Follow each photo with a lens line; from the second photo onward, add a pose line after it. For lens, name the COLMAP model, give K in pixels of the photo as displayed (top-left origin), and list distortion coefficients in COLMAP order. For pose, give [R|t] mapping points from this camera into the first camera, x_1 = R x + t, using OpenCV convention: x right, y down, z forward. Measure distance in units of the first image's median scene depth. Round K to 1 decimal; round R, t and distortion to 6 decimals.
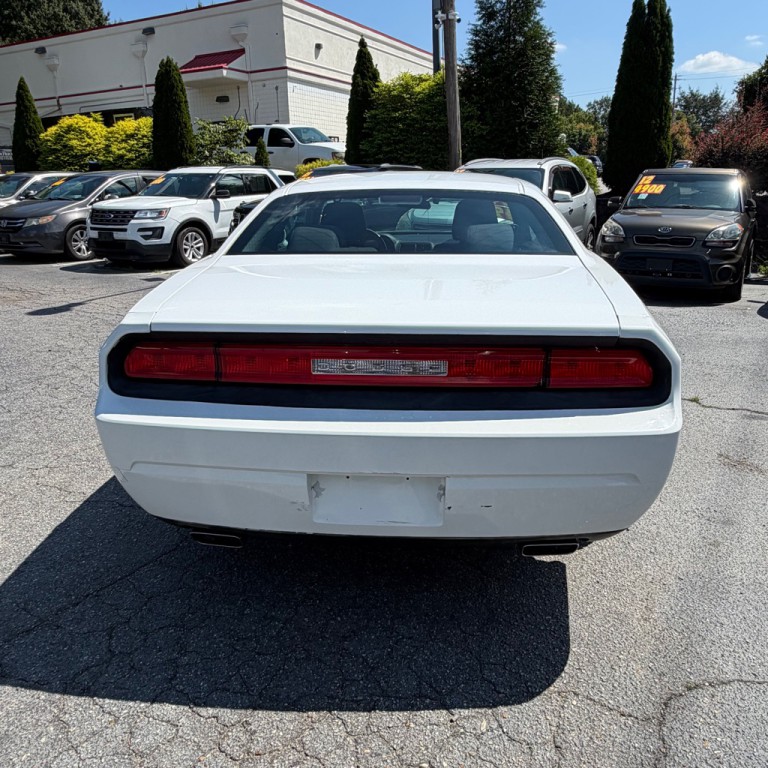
lens RADIAL K [[662.4, 0, 384.0], [0, 662.4, 384.0], [0, 0, 1]] dist [0.007489, -0.000867]
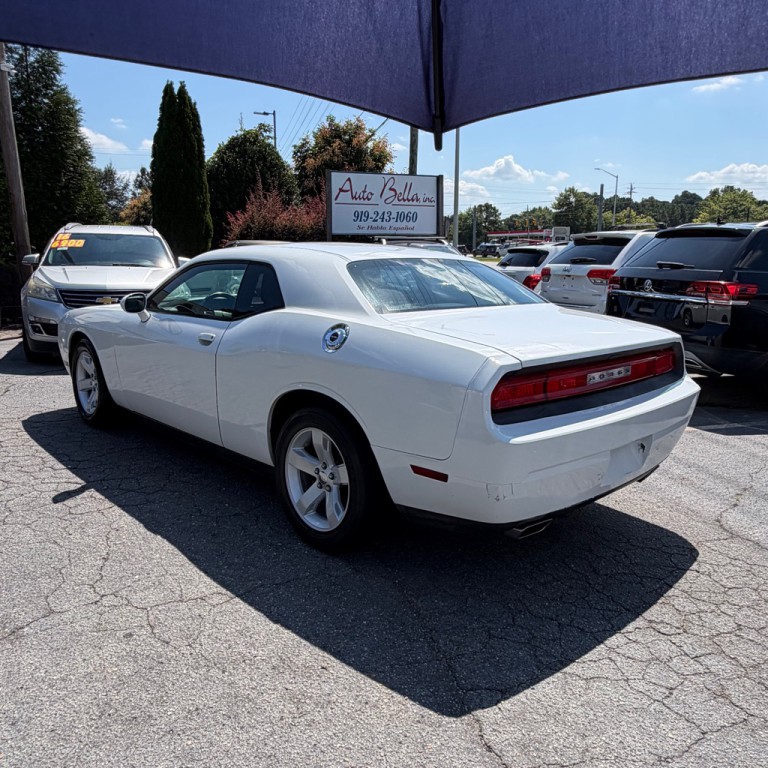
lens RADIAL K [[667.8, 0, 384.0], [0, 667.8, 384.0], [0, 0, 1]] dist [-0.002845, 0.004349]
pose [[0.666563, -0.126103, 0.734705, -0.157062], [0.194800, 0.980807, -0.008390, -0.009316], [-0.719546, 0.148713, 0.678335, 0.035255]]
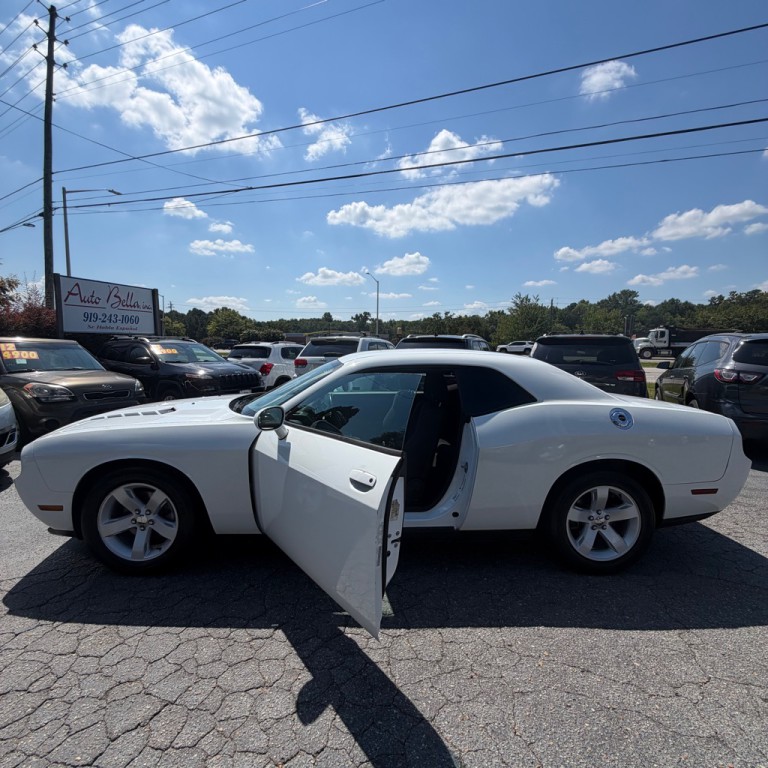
lens RADIAL K [[409.2, 0, 384.0], [0, 409.2, 384.0], [0, 0, 1]] dist [0.001174, 0.000160]
pose [[-0.127285, -0.075663, 0.988976, -0.173953], [0.274322, 0.955508, 0.108409, -0.073041], [-0.953177, 0.285097, -0.100866, 0.240176]]
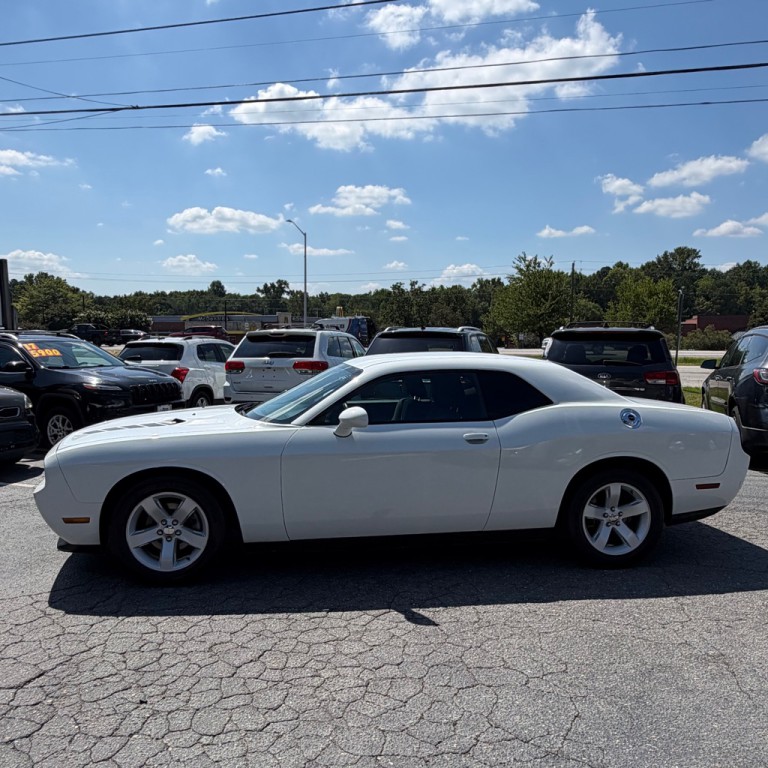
lens RADIAL K [[667.8, 0, 384.0], [0, 667.8, 384.0], [0, 0, 1]] dist [-0.002845, 0.004349]
pose [[-0.235129, -0.053762, 0.970476, -0.259962], [0.277116, 0.953320, 0.119952, -0.089908], [-0.931623, 0.297139, -0.209255, 0.282166]]
